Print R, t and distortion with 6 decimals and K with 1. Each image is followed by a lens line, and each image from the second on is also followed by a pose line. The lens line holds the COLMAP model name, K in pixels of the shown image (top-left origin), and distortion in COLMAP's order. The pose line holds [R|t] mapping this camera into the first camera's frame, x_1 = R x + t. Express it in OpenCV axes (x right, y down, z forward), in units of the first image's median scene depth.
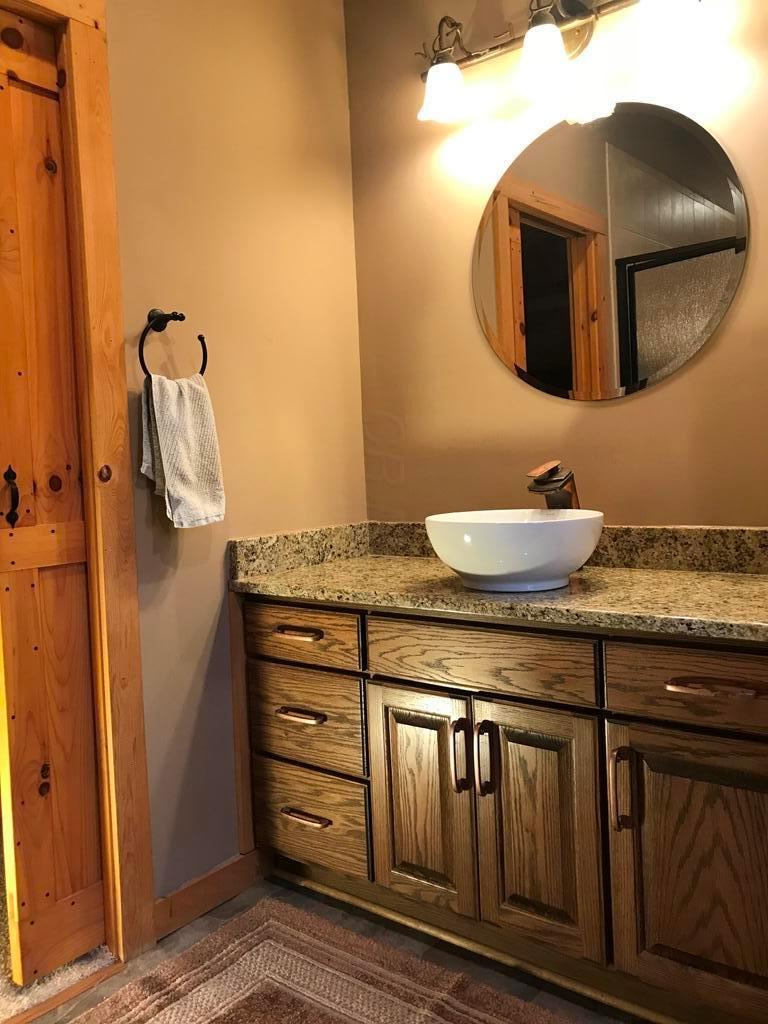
lens RADIAL K [[846.7, 0, 382.8], [0, 846.7, 509.5], [0, 0, 1]] dist [0.017384, 0.004527]
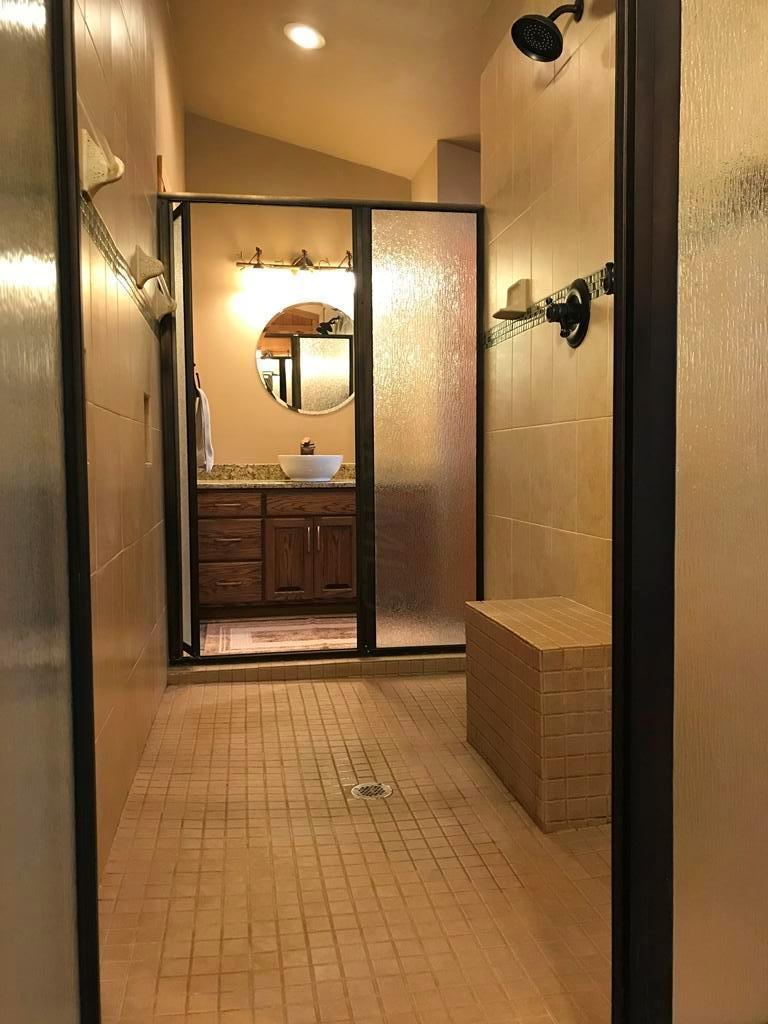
lens RADIAL K [[846.7, 0, 383.9], [0, 846.7, 510.8], [0, 0, 1]] dist [0.017384, 0.004527]
pose [[0.660494, -0.015693, 0.750667, -1.665420], [0.018751, 0.999814, 0.004403, 0.170914], [-0.750597, 0.011168, 0.660666, -0.928951]]
